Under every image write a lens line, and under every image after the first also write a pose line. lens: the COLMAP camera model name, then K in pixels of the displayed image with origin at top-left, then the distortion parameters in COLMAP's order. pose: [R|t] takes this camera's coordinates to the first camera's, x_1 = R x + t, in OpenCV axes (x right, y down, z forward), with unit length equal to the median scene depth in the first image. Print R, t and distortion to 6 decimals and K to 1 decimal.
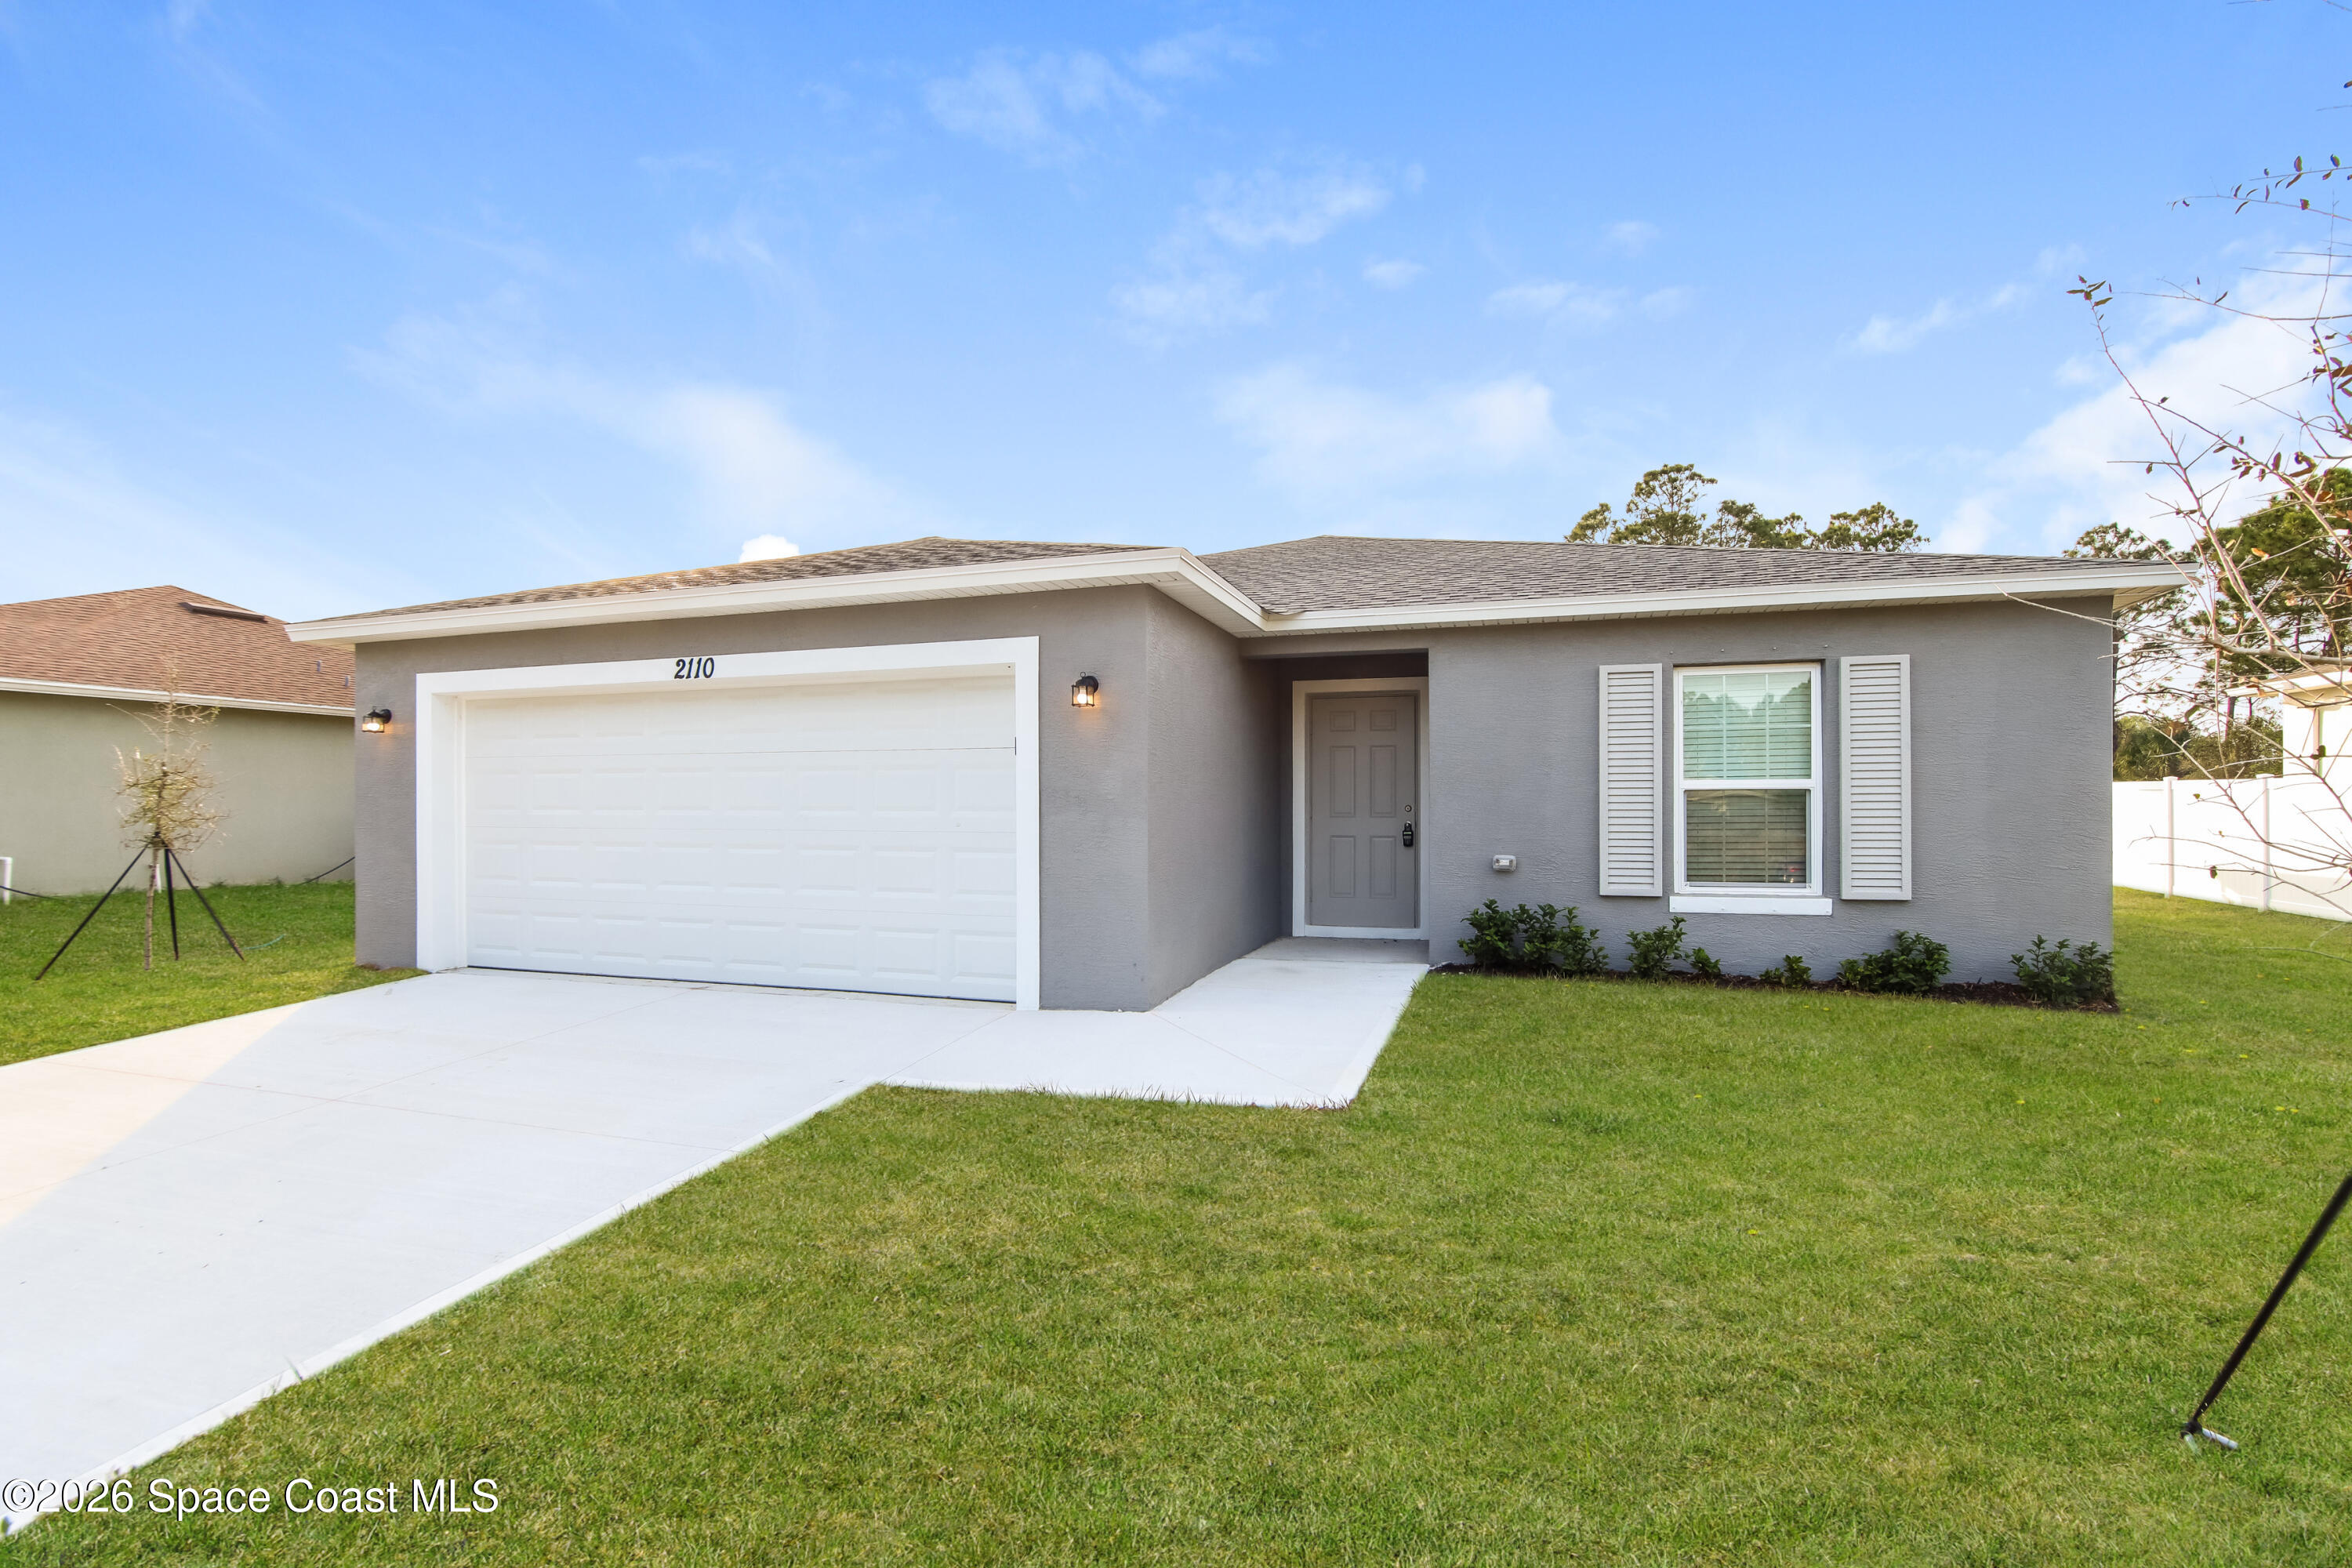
lens RADIAL K [[1132.3, 0, 1173.0], [0, 1132.3, 797.9], [0, 0, 1]] dist [-0.027963, 0.000239]
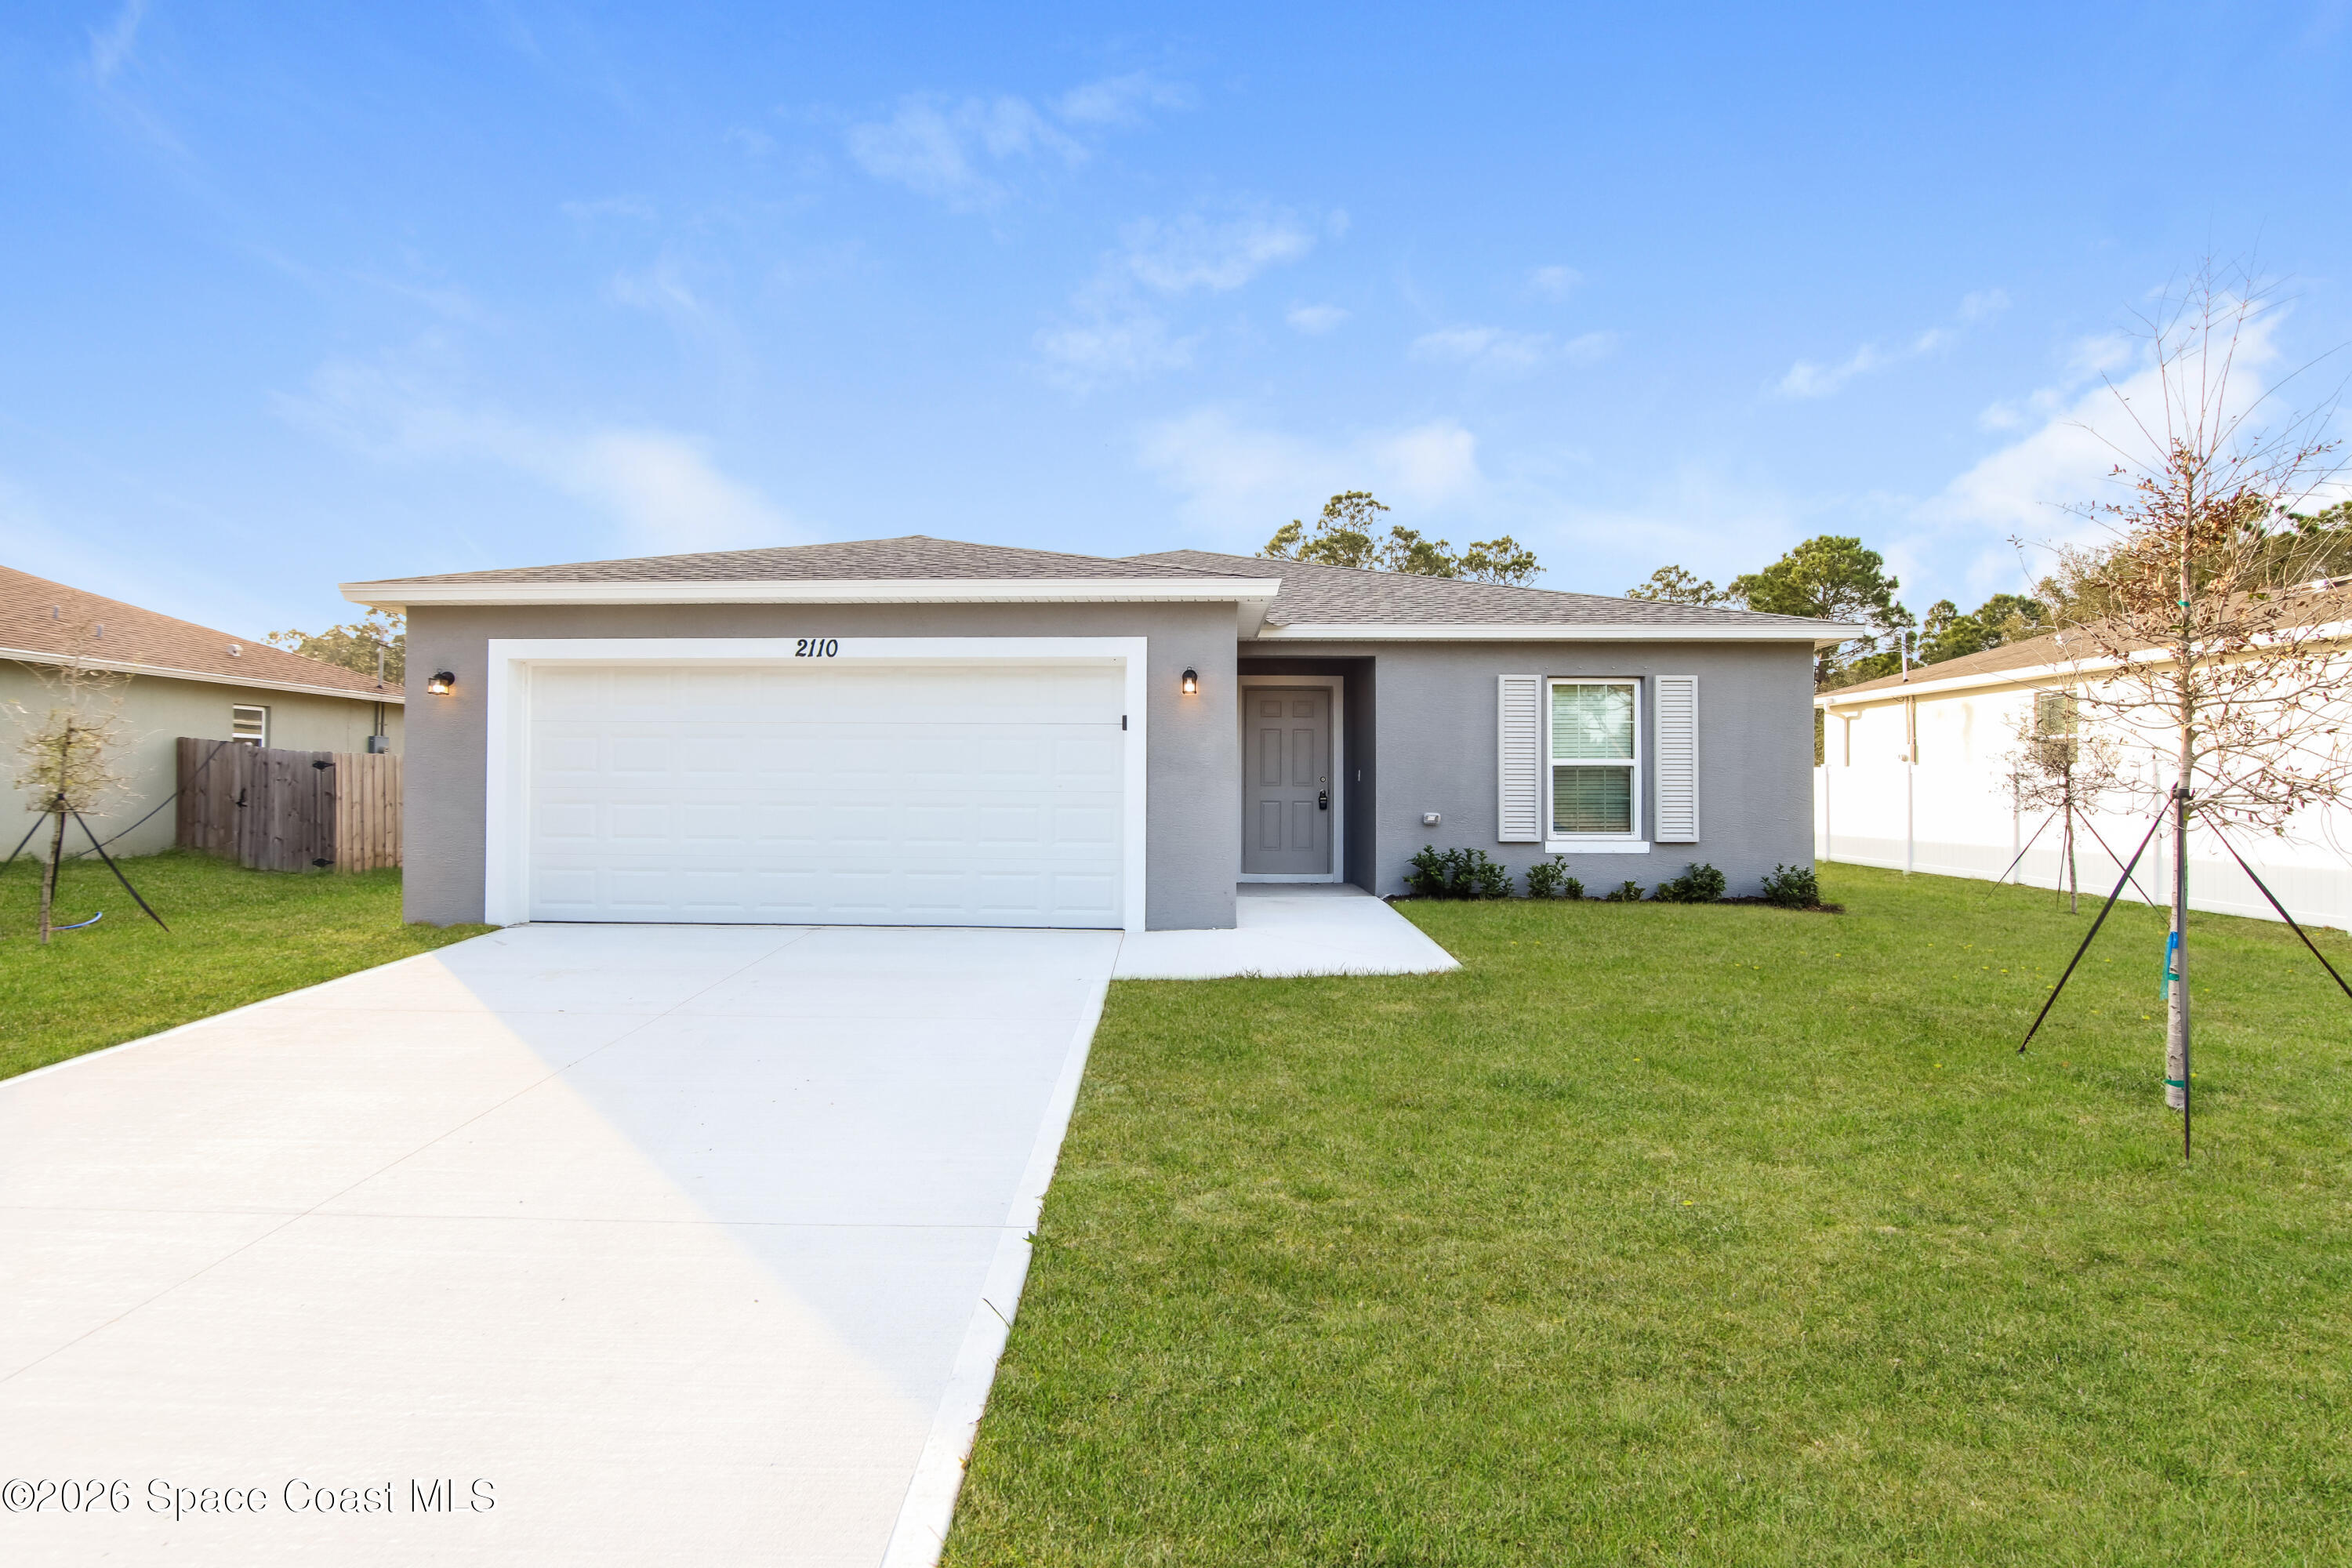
lens RADIAL K [[1092.6, 0, 1176.0], [0, 1092.6, 784.0], [0, 0, 1]] dist [-0.017985, 0.000036]
pose [[0.956317, 0.007878, 0.292225, -0.361008], [-0.009497, 0.999946, 0.004122, 0.013185], [-0.292177, -0.006717, 0.956341, -0.147354]]
